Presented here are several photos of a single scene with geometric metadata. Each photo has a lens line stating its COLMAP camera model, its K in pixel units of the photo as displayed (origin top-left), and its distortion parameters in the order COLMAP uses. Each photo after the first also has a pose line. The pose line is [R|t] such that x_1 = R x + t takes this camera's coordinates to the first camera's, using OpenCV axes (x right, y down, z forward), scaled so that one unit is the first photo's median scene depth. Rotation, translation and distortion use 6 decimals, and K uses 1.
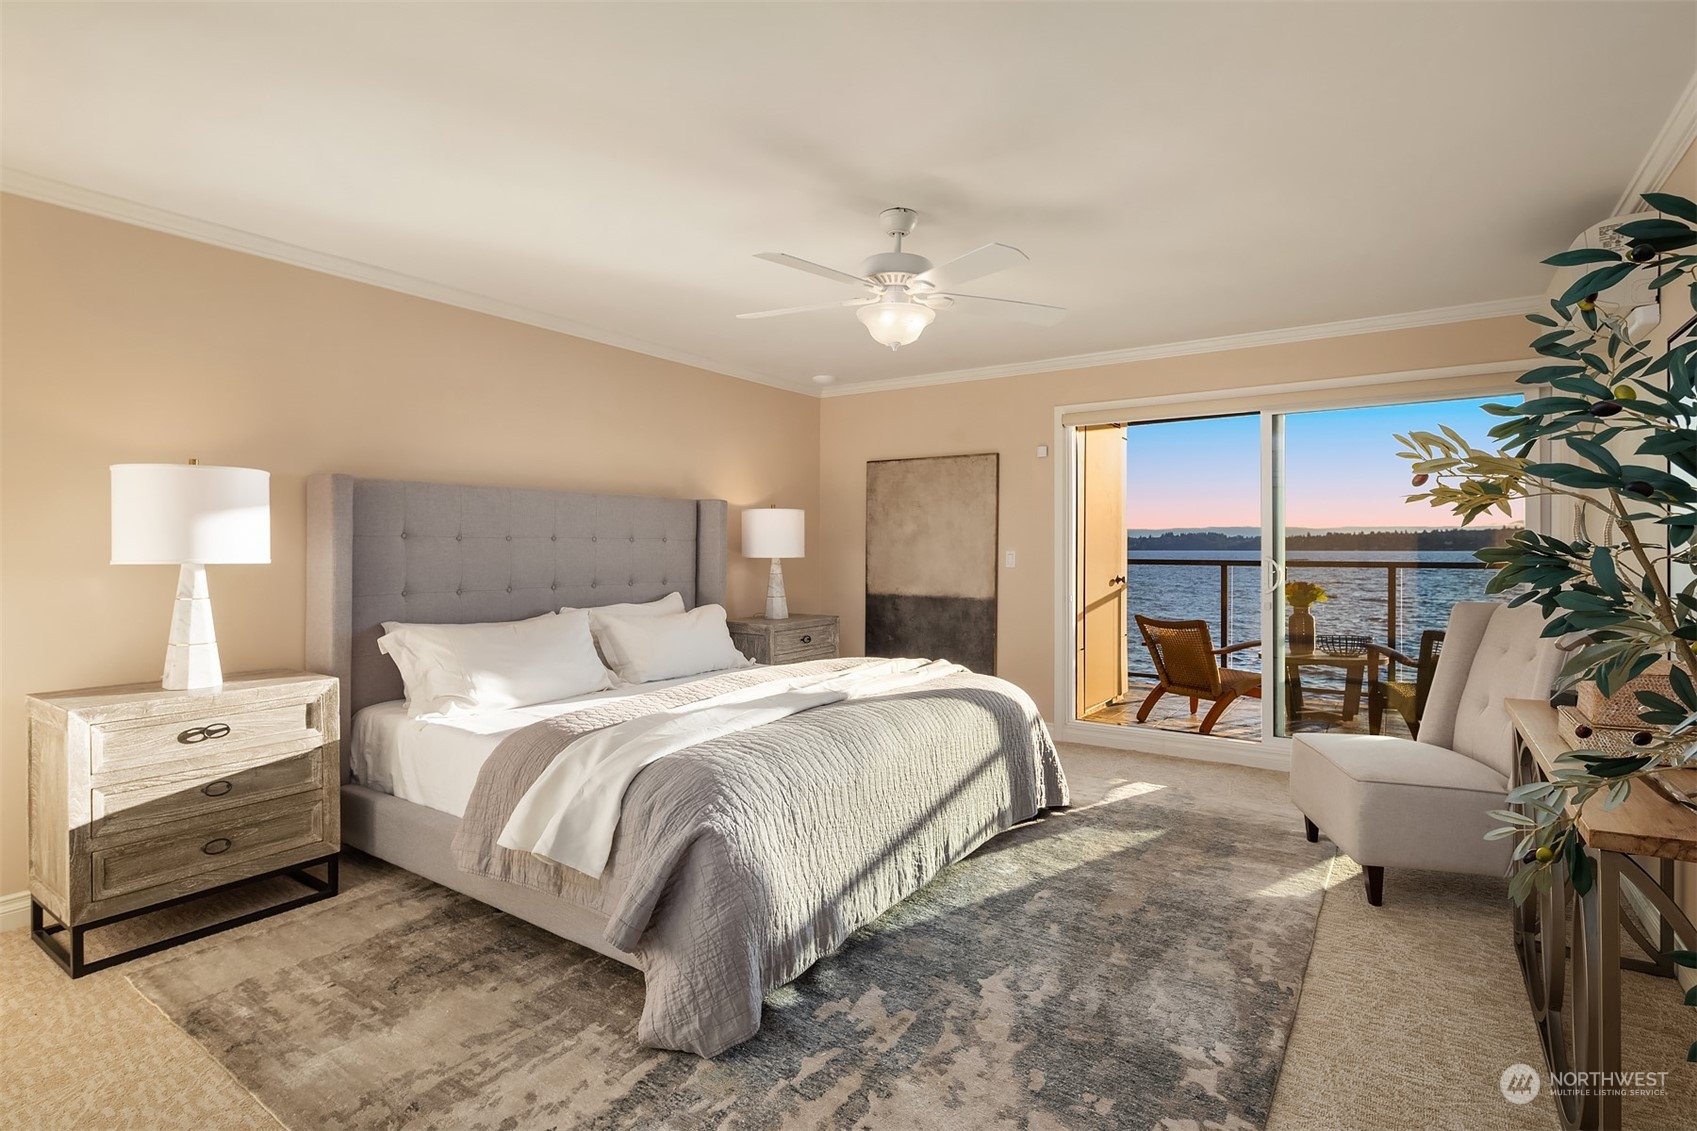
lens RADIAL K [[835.3, 0, 849.8], [0, 835.3, 536.7], [0, 0, 1]] dist [-0.040014, 0.000006]
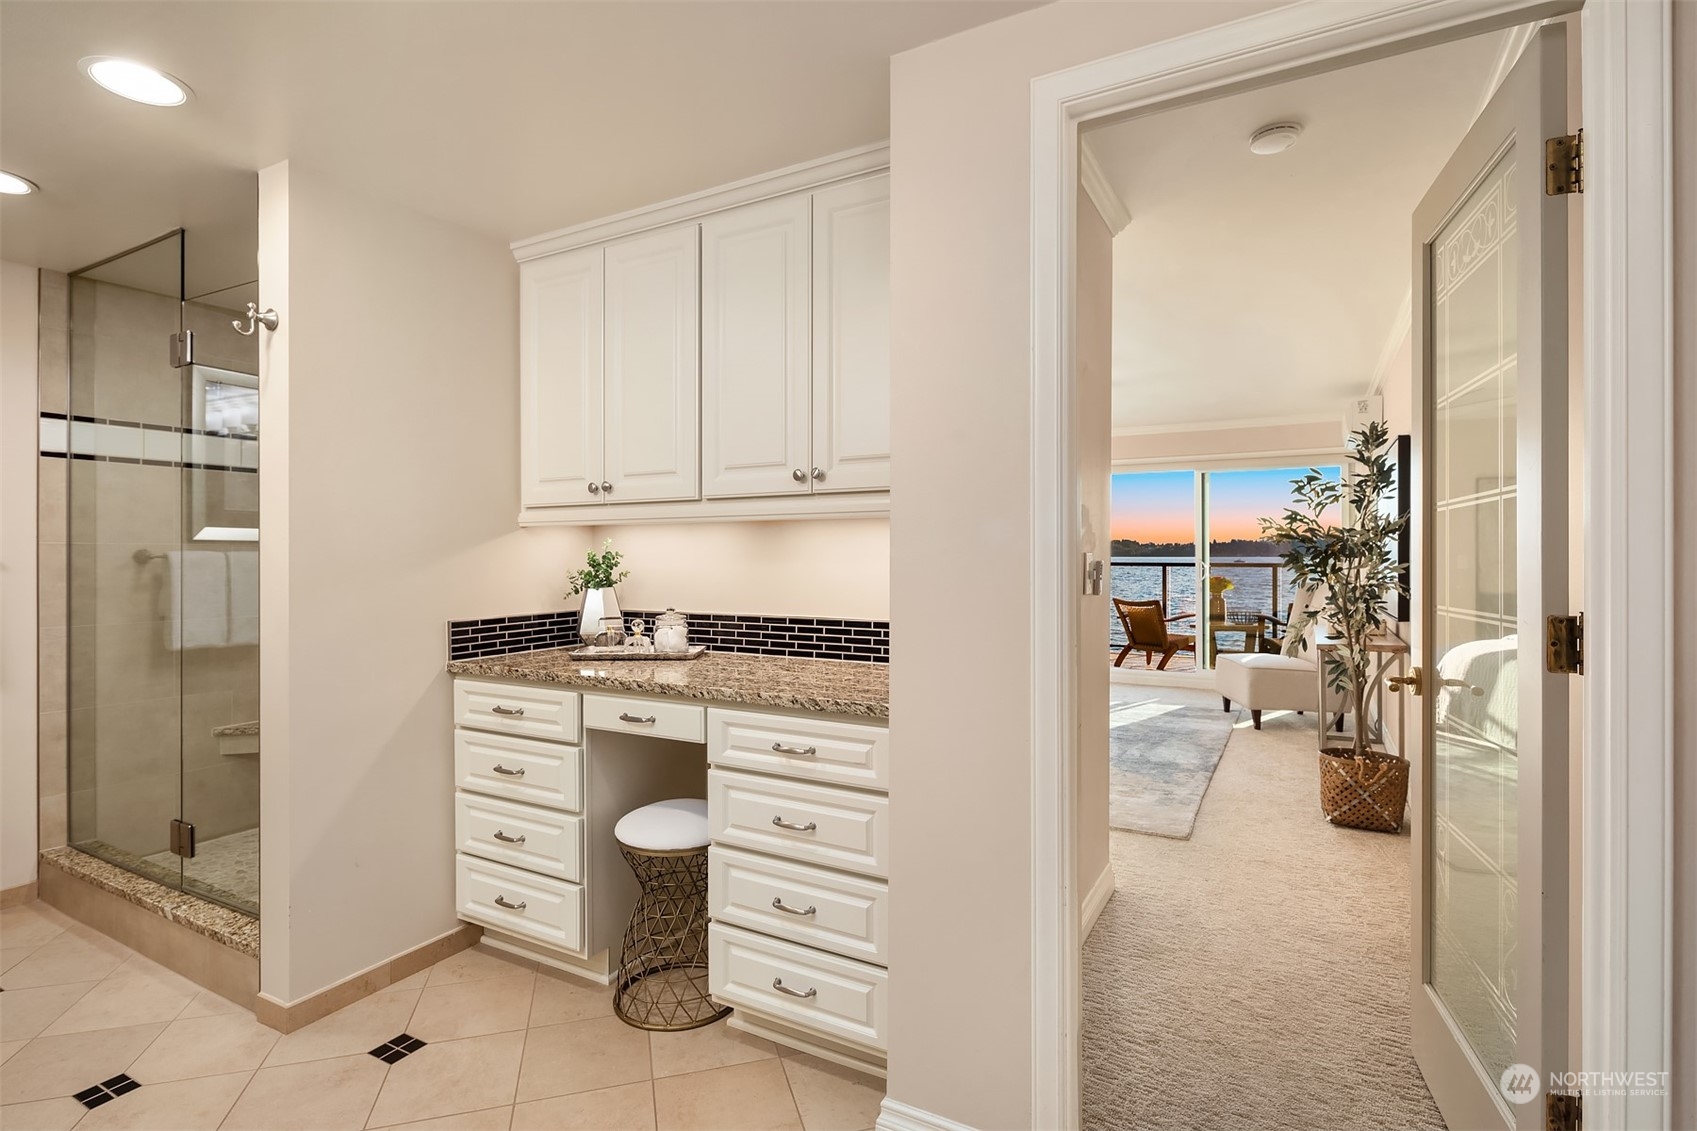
lens RADIAL K [[832.9, 0, 848.5], [0, 832.9, 565.5], [0, 0, 1]] dist [0.000335, 0.000031]
pose [[0.996040, -0.006245, 0.088685, -0.307861], [0.004112, 0.999698, 0.024216, -0.007083], [-0.088810, -0.023755, 0.995765, -0.537958]]
